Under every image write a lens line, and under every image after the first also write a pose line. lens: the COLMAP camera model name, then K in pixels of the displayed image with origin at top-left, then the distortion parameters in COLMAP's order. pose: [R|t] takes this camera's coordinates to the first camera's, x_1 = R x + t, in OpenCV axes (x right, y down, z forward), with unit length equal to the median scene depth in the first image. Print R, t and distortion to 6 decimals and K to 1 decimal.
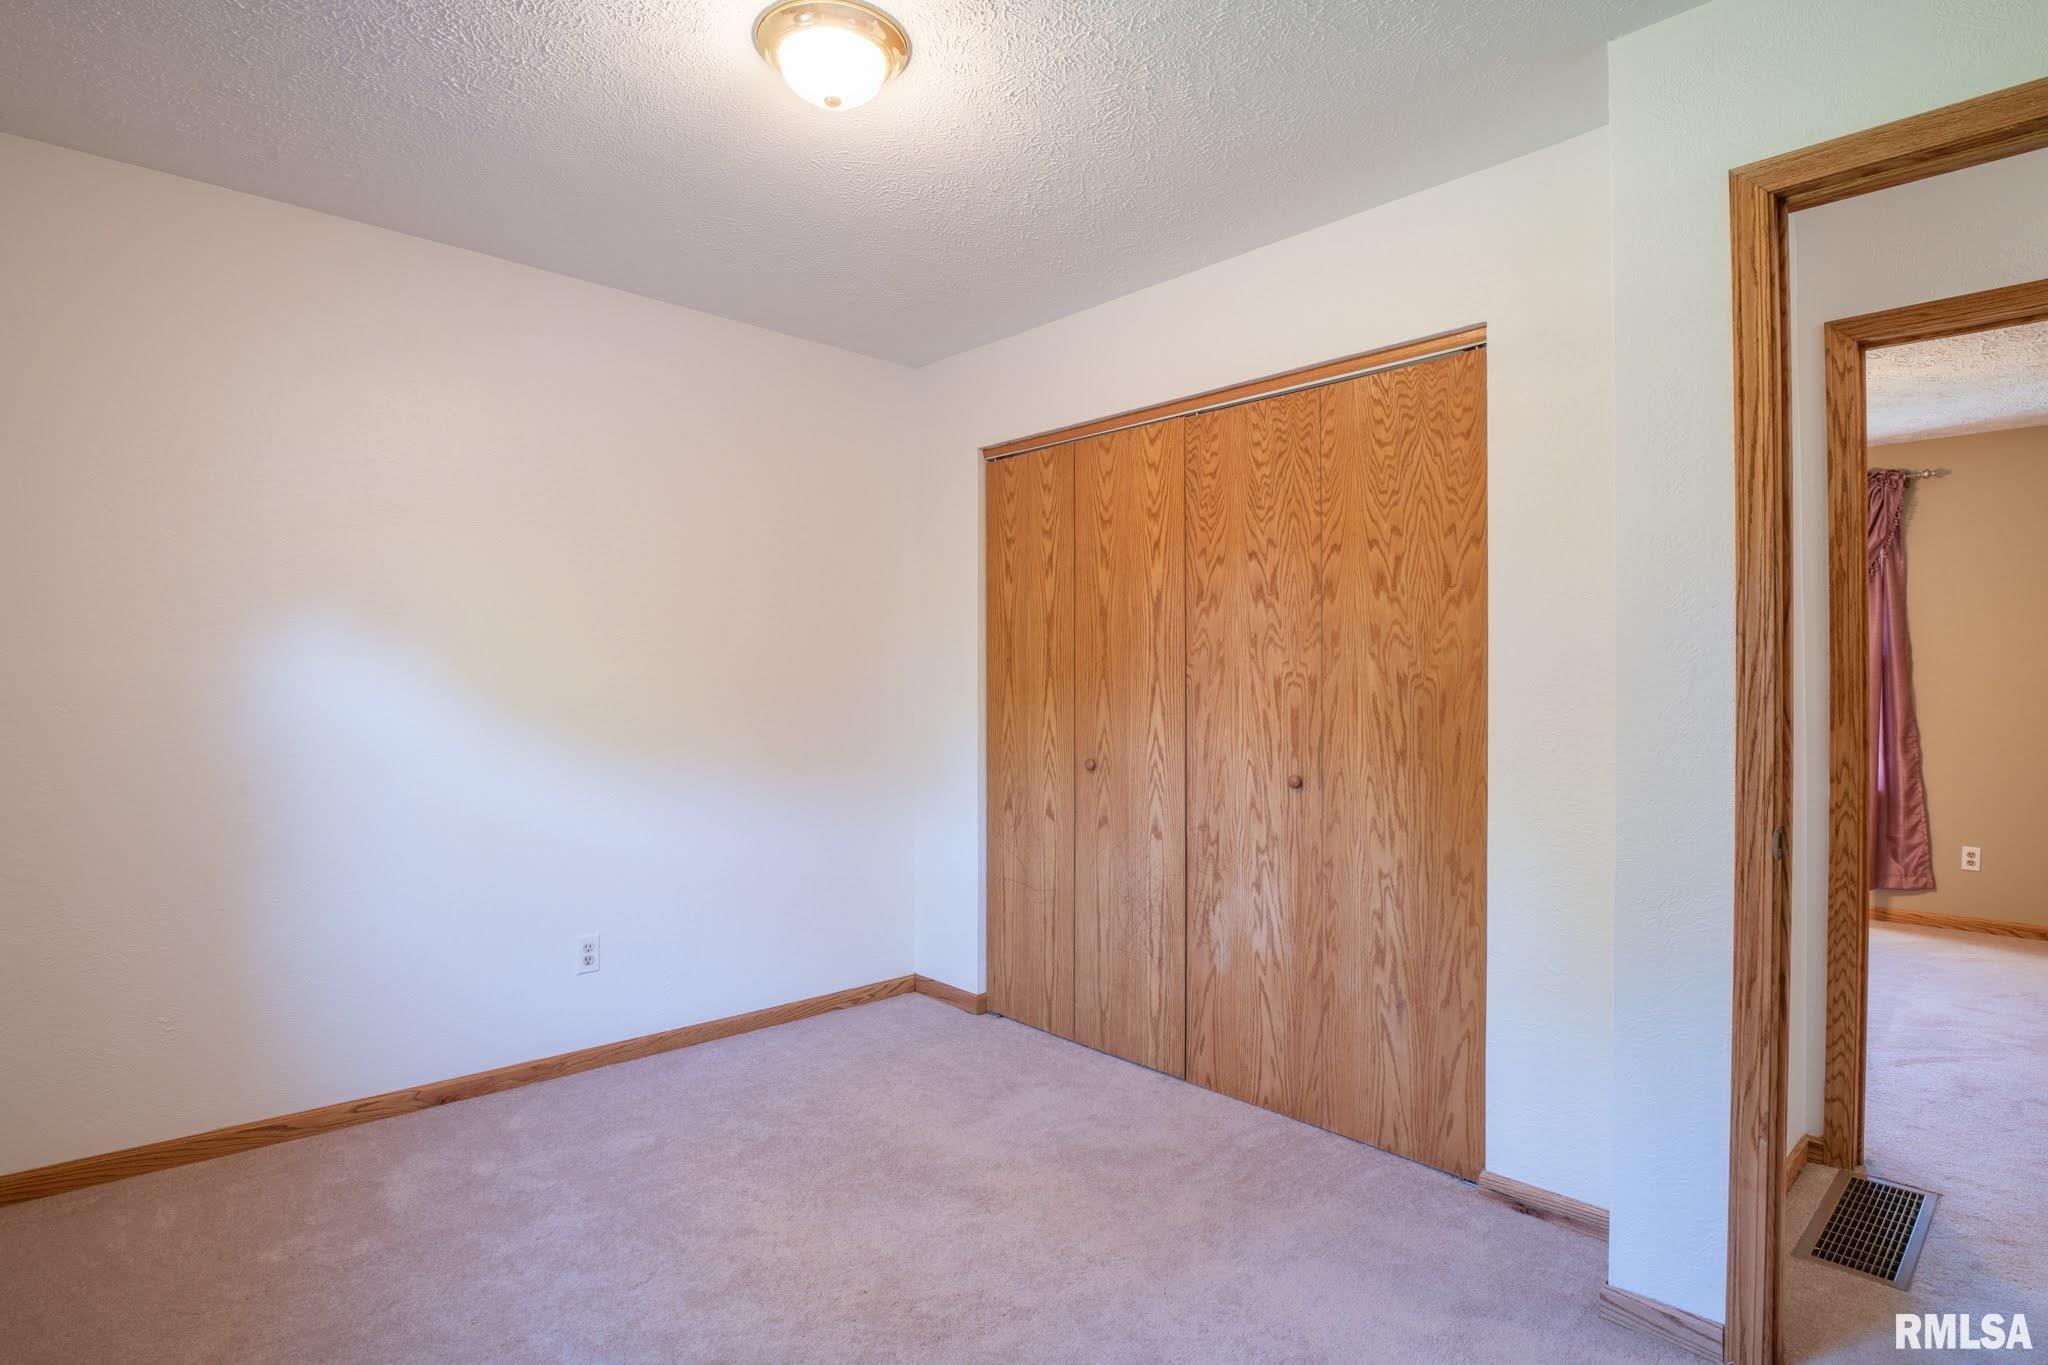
lens RADIAL K [[1014.7, 0, 1004.7], [0, 1014.7, 678.7], [0, 0, 1]] dist [-0.025689, -0.001551]
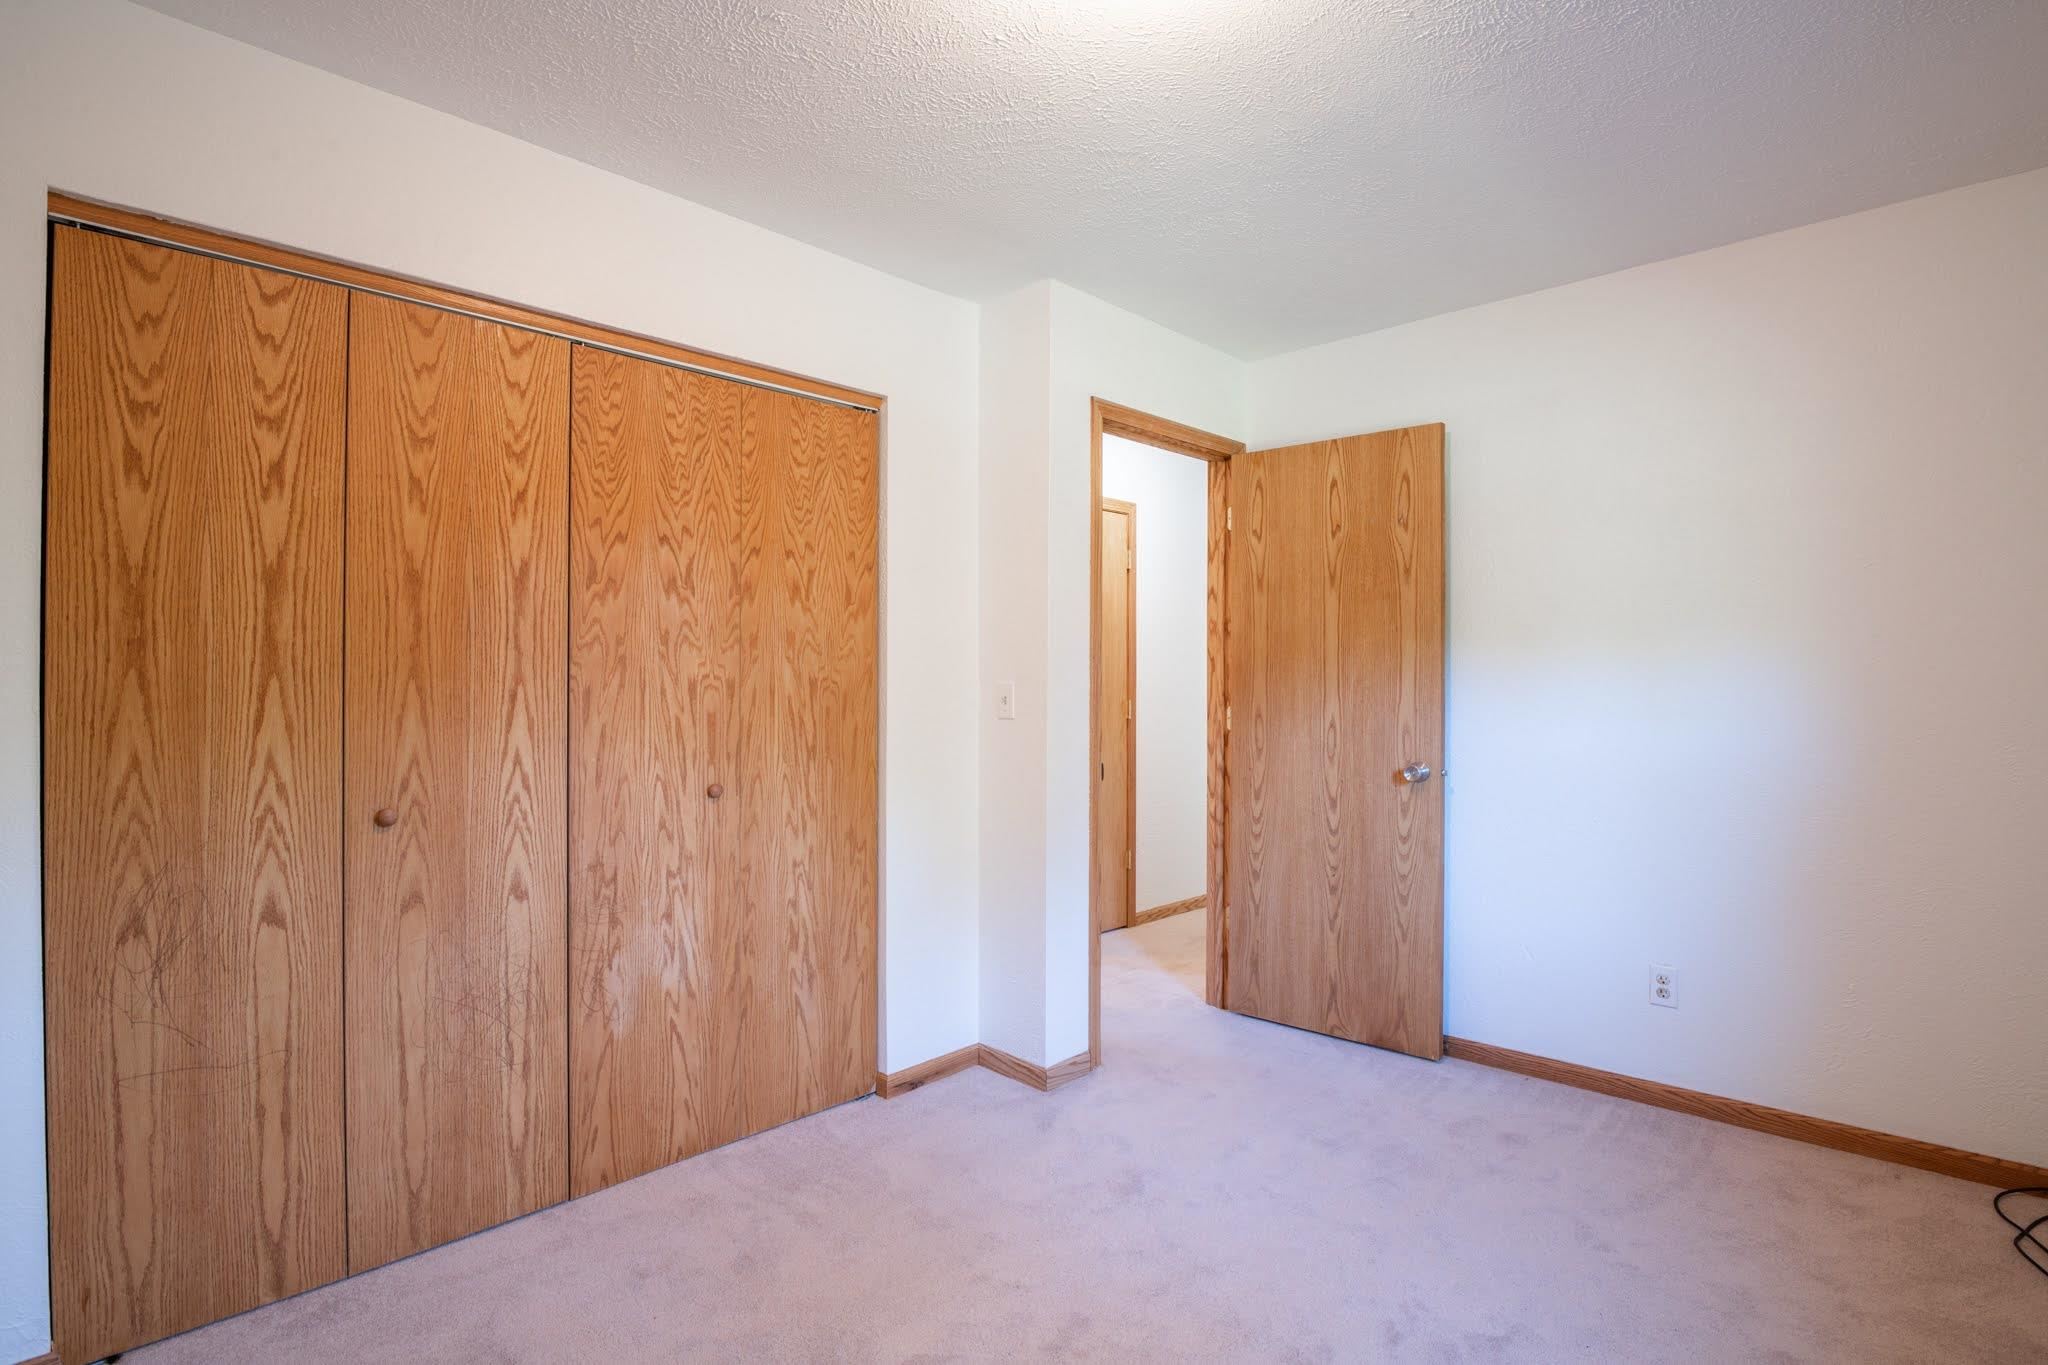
lens RADIAL K [[1014.7, 0, 1004.7], [0, 1014.7, 678.7], [0, 0, 1]] dist [-0.025689, -0.001551]
pose [[-0.047112, 0.002345, 0.998887, -0.646063], [-0.003988, 0.999989, -0.002536, -0.001108], [-0.998882, -0.004103, -0.047102, 0.751780]]
